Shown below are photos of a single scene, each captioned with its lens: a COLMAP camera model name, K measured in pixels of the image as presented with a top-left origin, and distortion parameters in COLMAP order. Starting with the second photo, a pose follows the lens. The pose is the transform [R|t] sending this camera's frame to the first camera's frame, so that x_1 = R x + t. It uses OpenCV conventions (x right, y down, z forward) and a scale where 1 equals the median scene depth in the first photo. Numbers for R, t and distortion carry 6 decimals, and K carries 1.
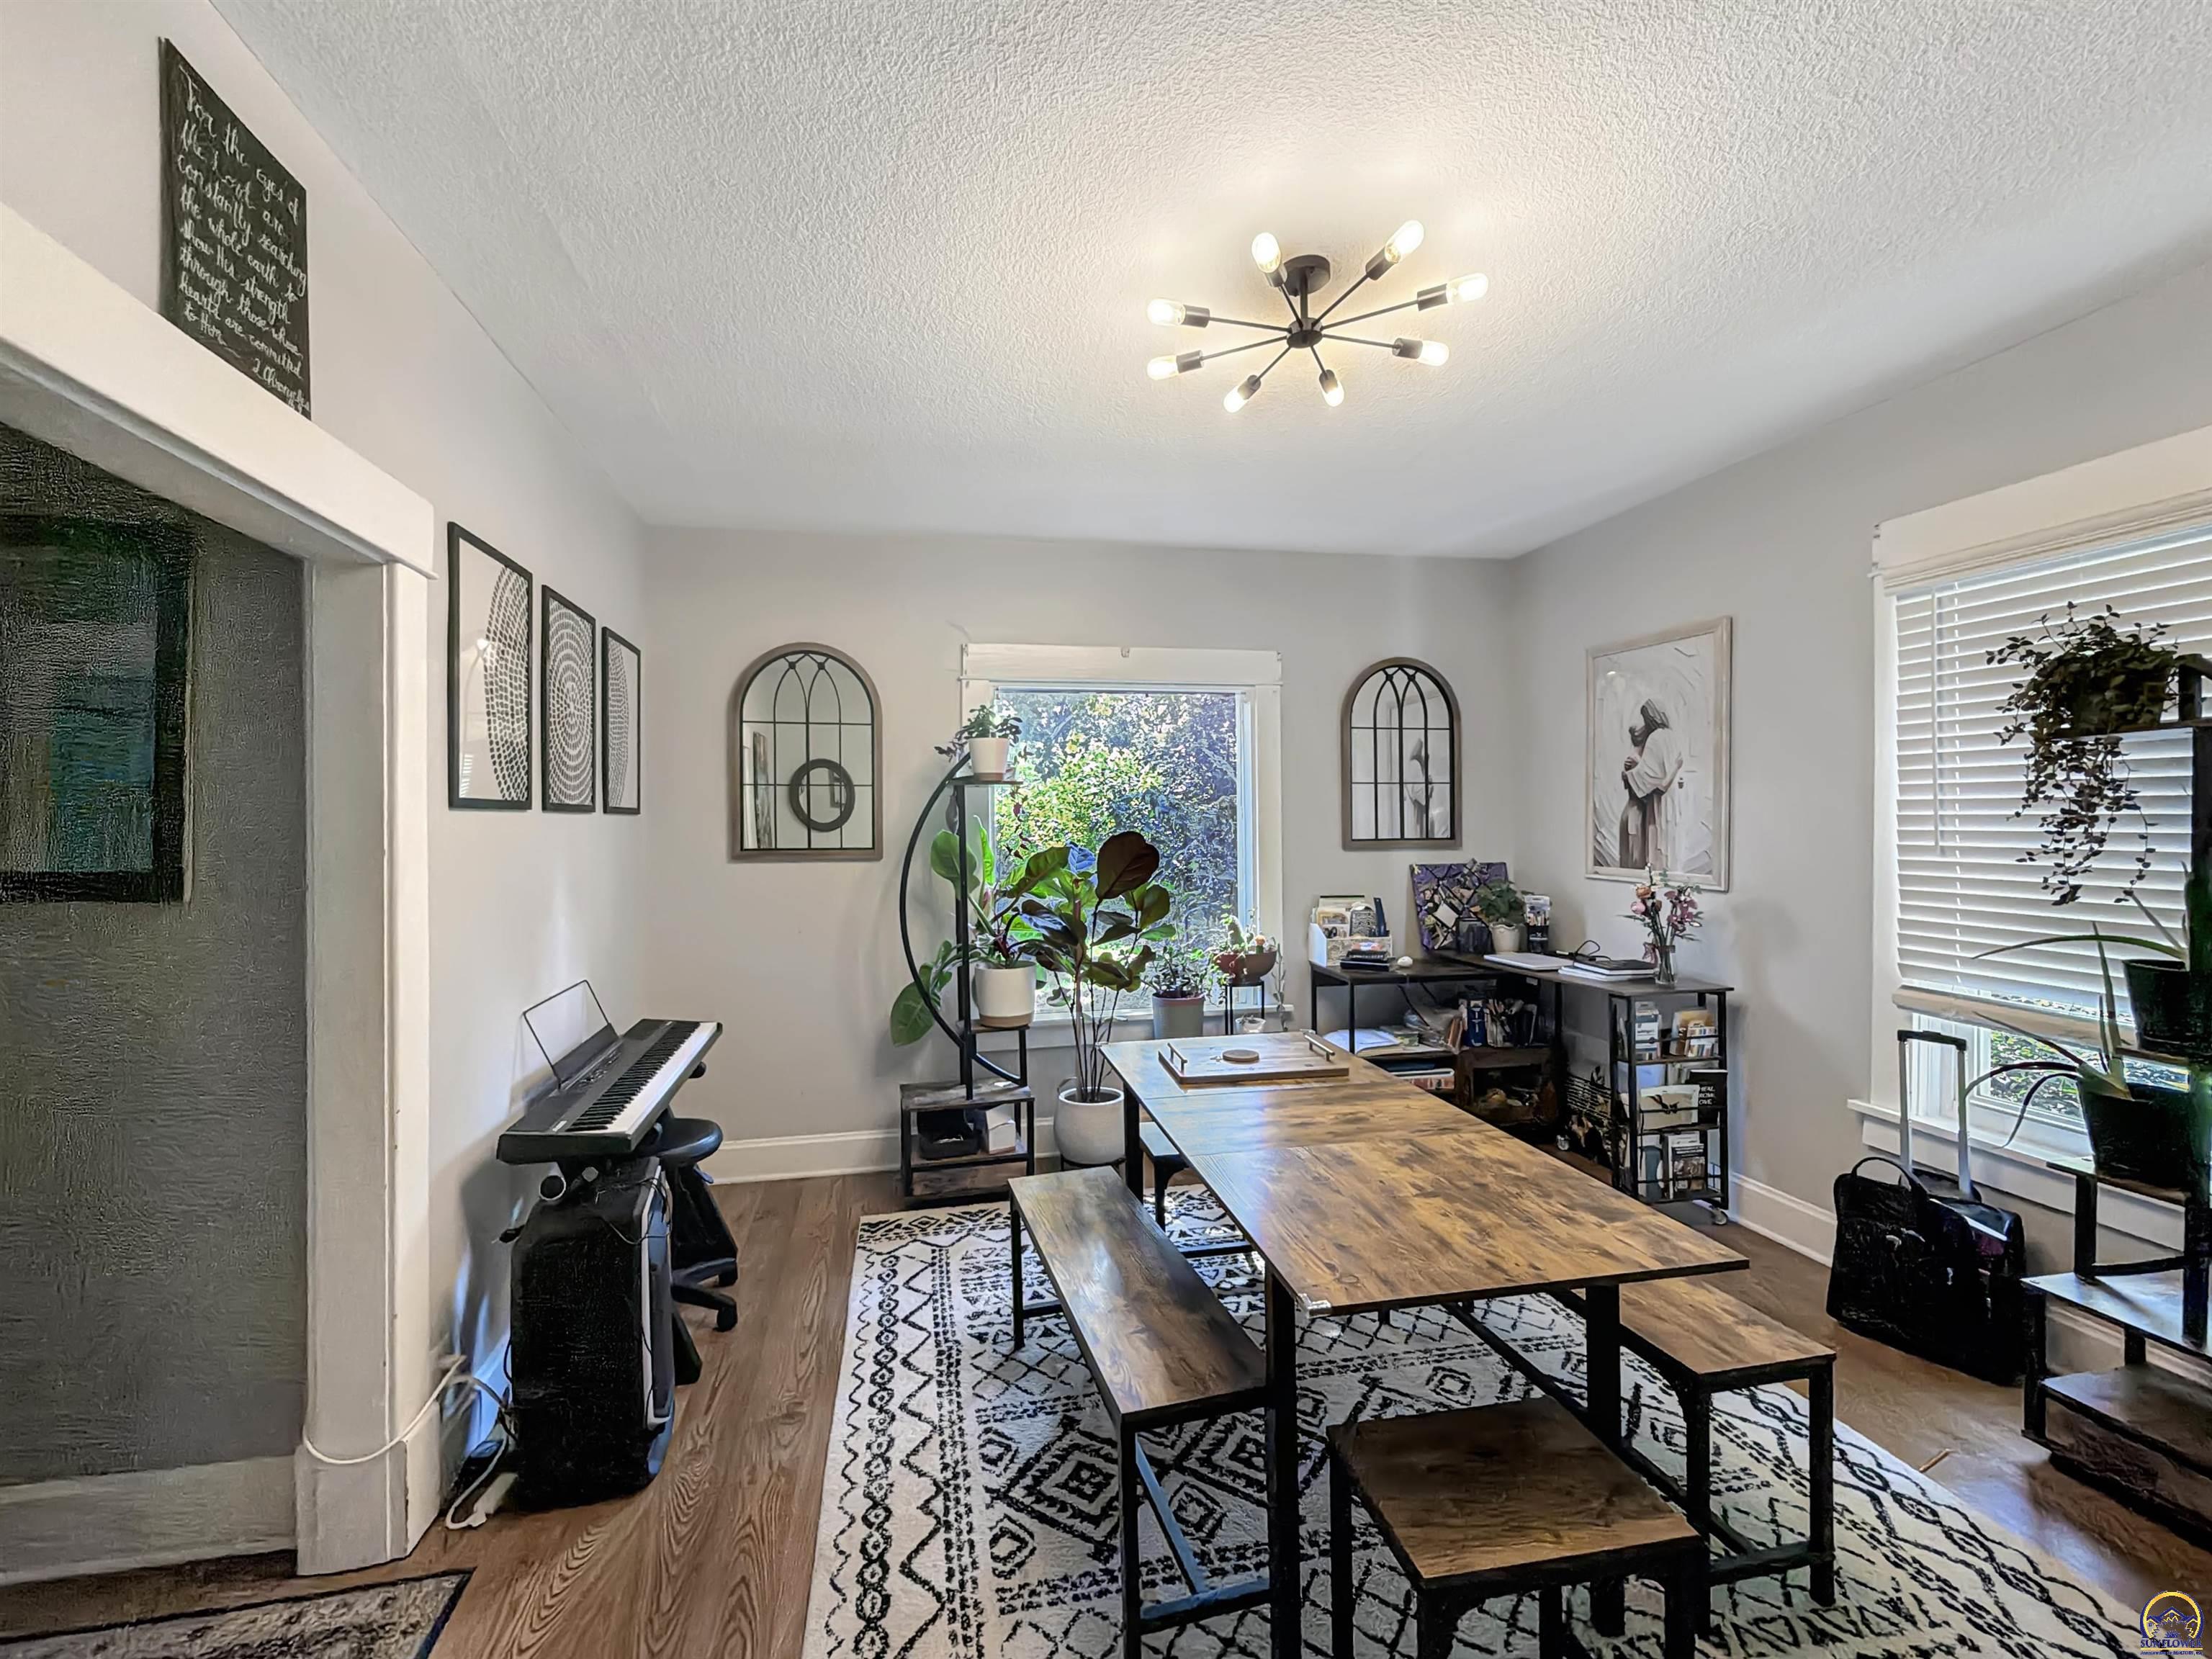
lens RADIAL K [[910.3, 0, 1098.4], [0, 910.3, 826.3], [0, 0, 1]] dist [0.002407, -0.000372]
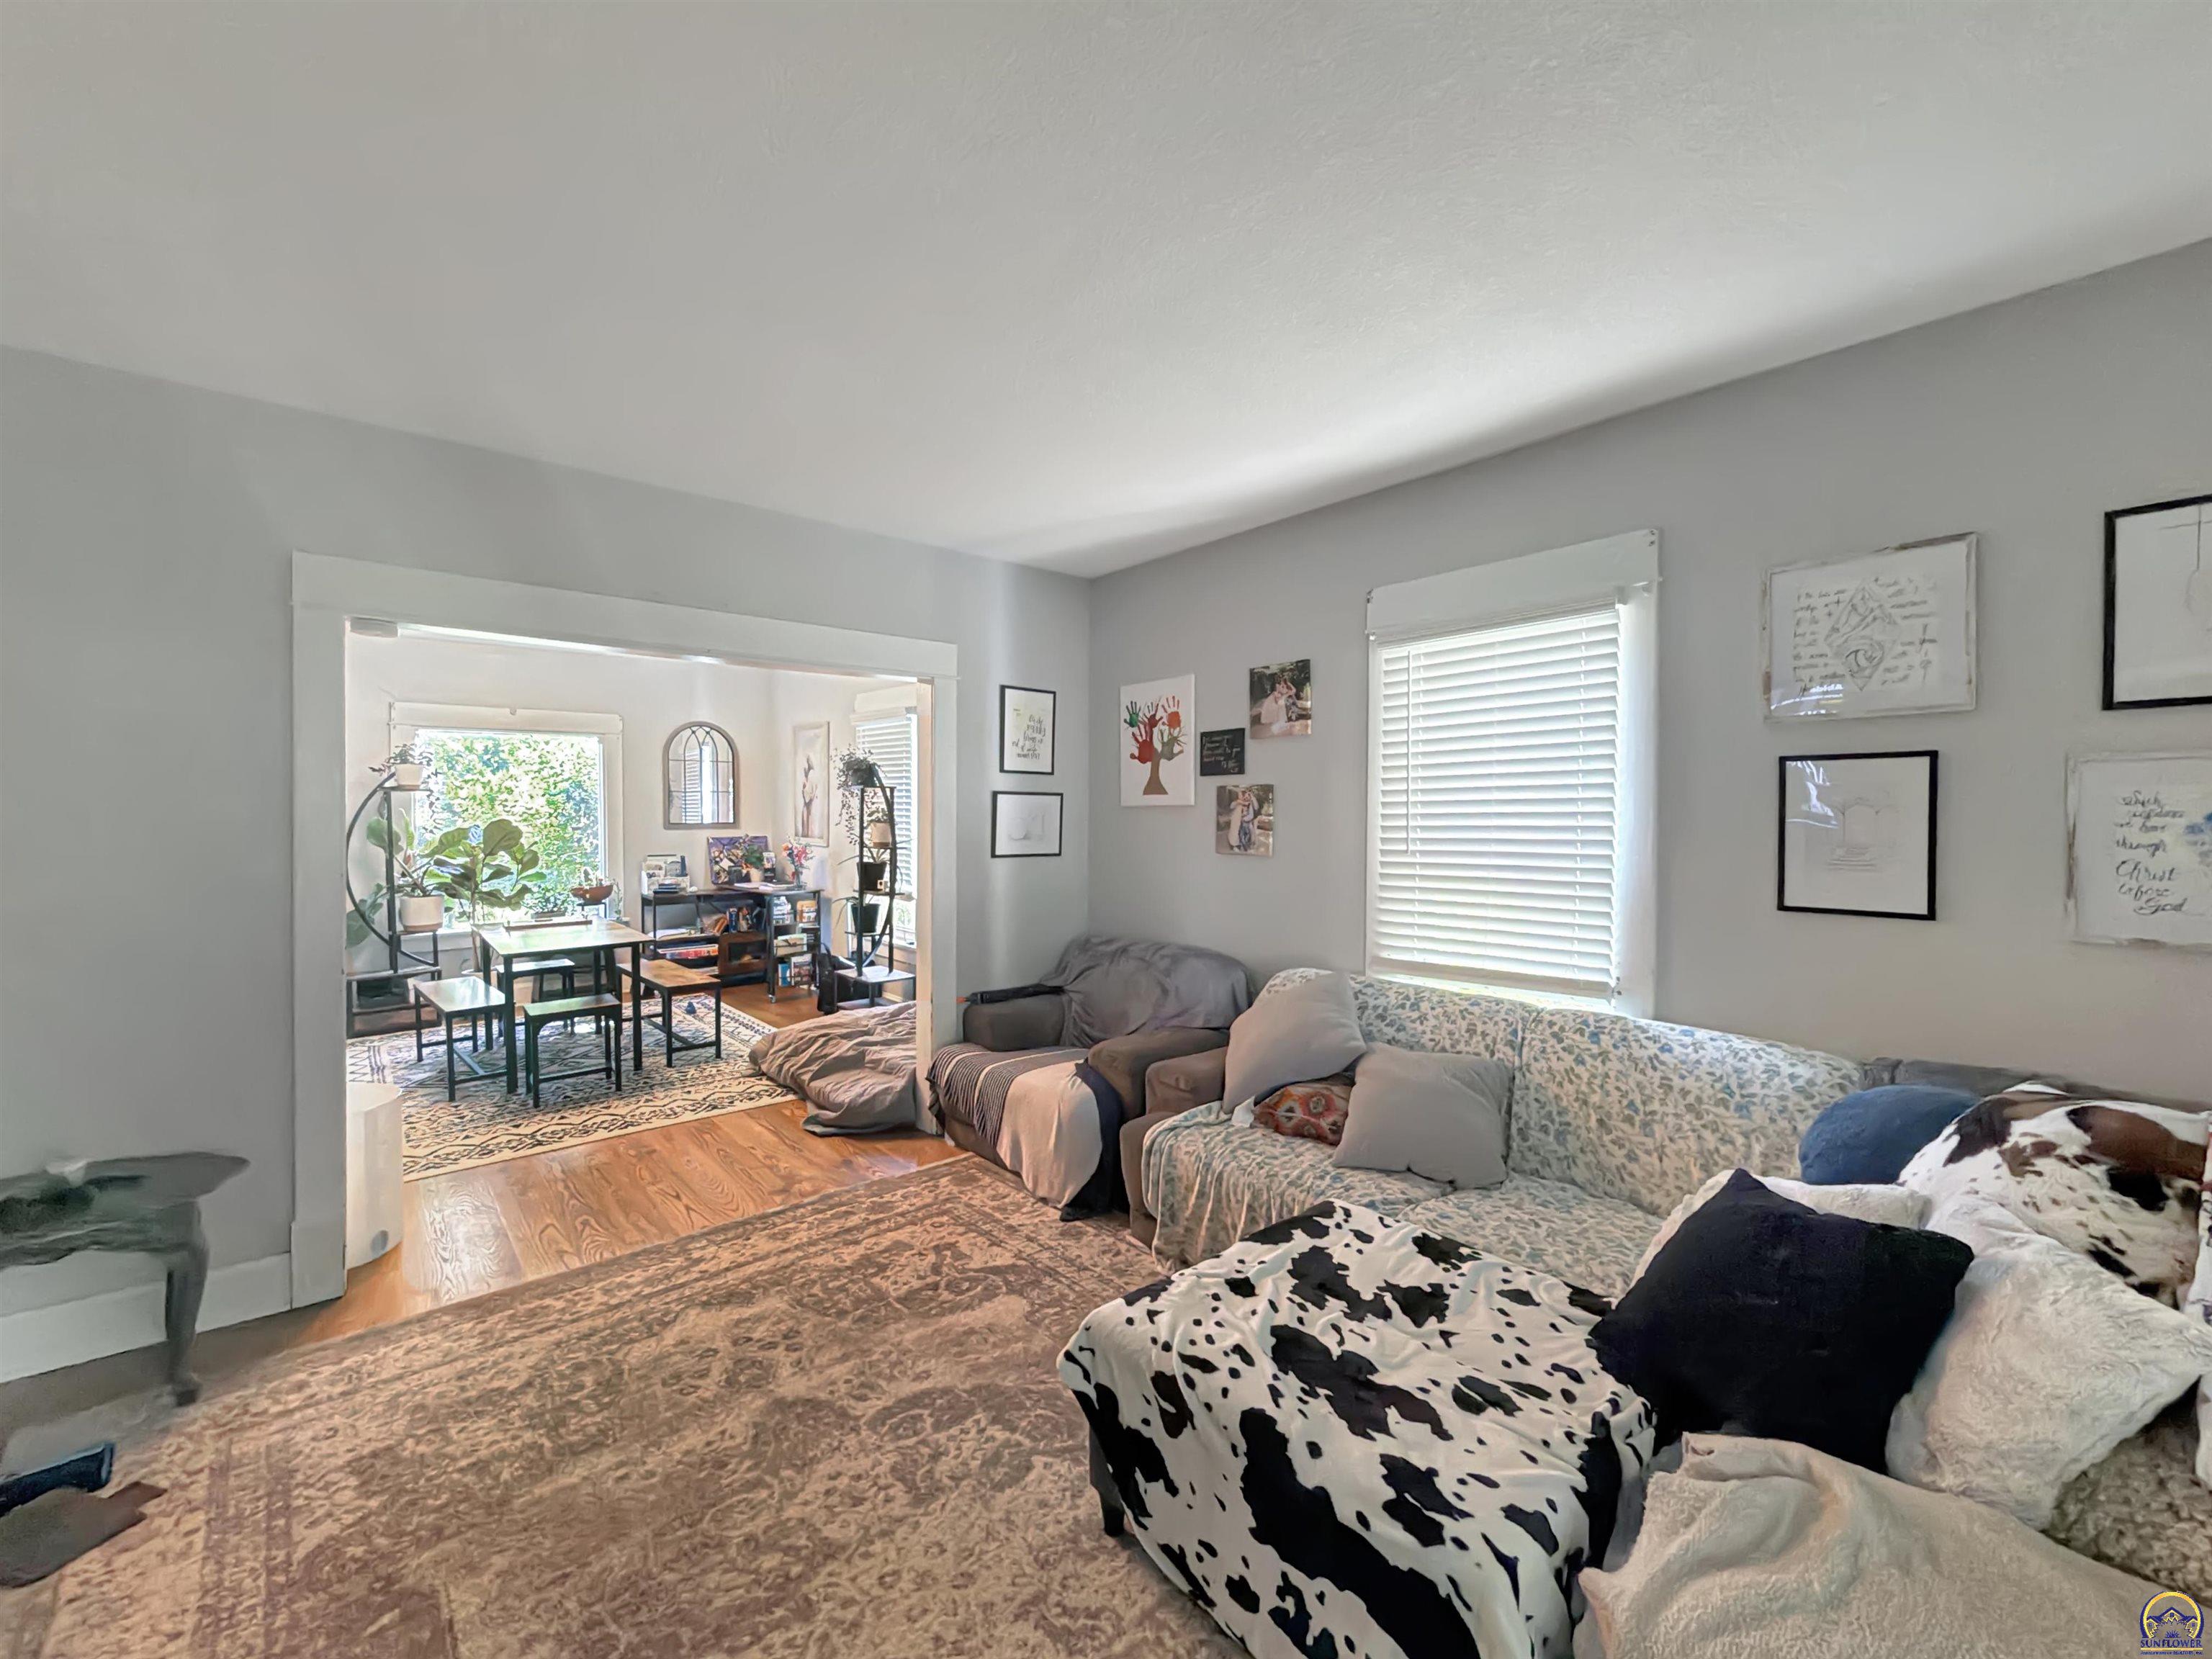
lens RADIAL K [[910.3, 0, 1110.1], [0, 910.3, 824.1], [0, 0, 1]] dist [0.002407, -0.000372]
pose [[0.876401, -0.000560, 0.481582, 0.199698], [-0.005619, 0.999919, 0.011387, -0.009866], [-0.481550, -0.012685, 0.876327, -1.085816]]
